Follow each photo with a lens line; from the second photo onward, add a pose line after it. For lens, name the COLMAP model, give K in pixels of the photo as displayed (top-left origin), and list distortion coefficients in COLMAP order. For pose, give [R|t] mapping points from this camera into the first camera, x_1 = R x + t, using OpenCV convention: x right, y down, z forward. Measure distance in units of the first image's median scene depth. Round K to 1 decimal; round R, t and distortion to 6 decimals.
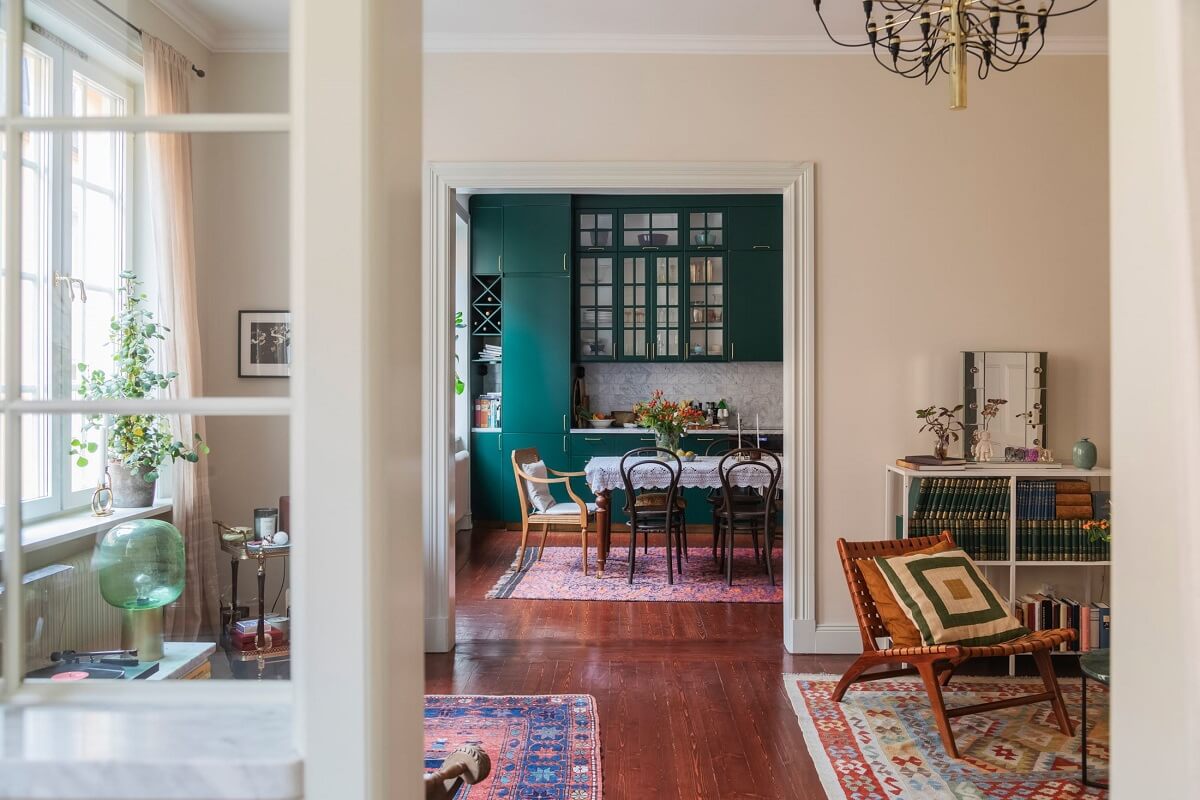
lens RADIAL K [[1060.3, 0, 630.8], [0, 1060.3, 379.5], [0, 0, 1]] dist [-0.008075, 0.002581]
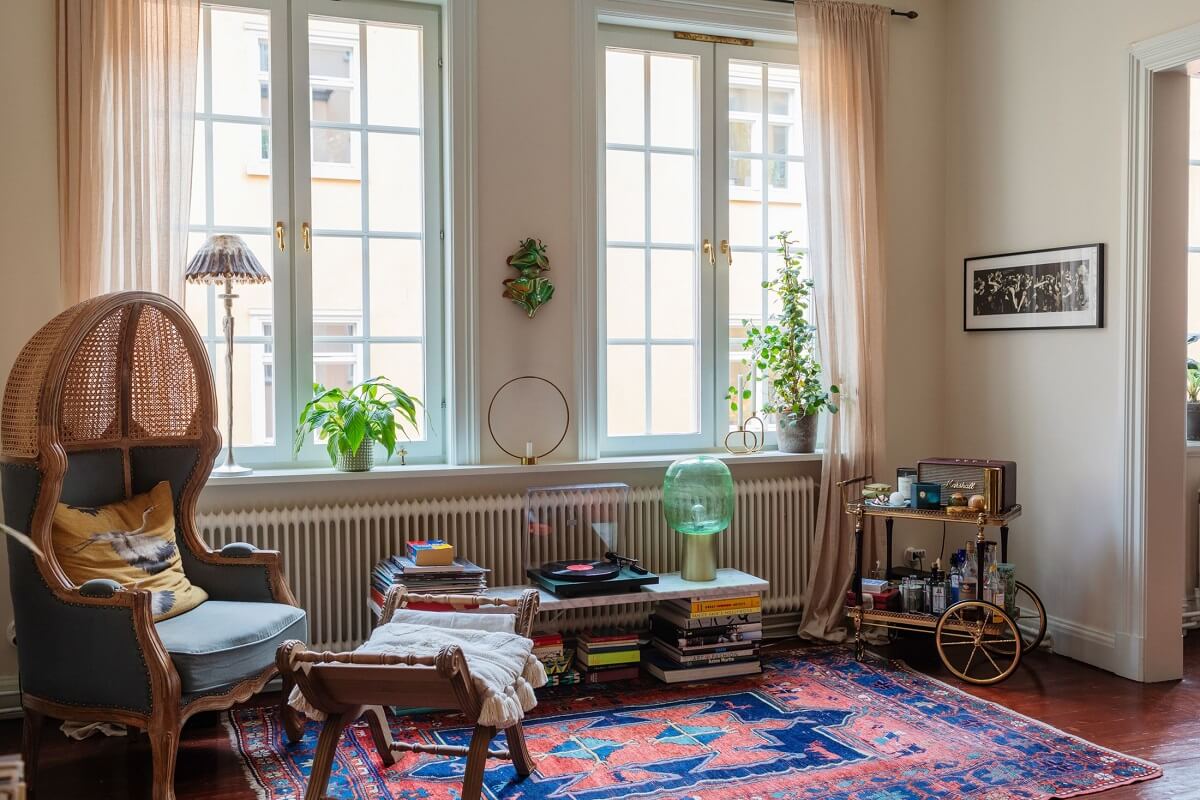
lens RADIAL K [[1176.2, 0, 571.0], [0, 1176.2, 397.2], [0, 0, 1]] dist [0.007416, 0.030726]
pose [[0.349633, 0.030847, -0.936379, 0.268792], [0.003681, 0.999405, 0.034298, 0.010874], [0.936880, -0.015438, 0.349311, 0.176907]]
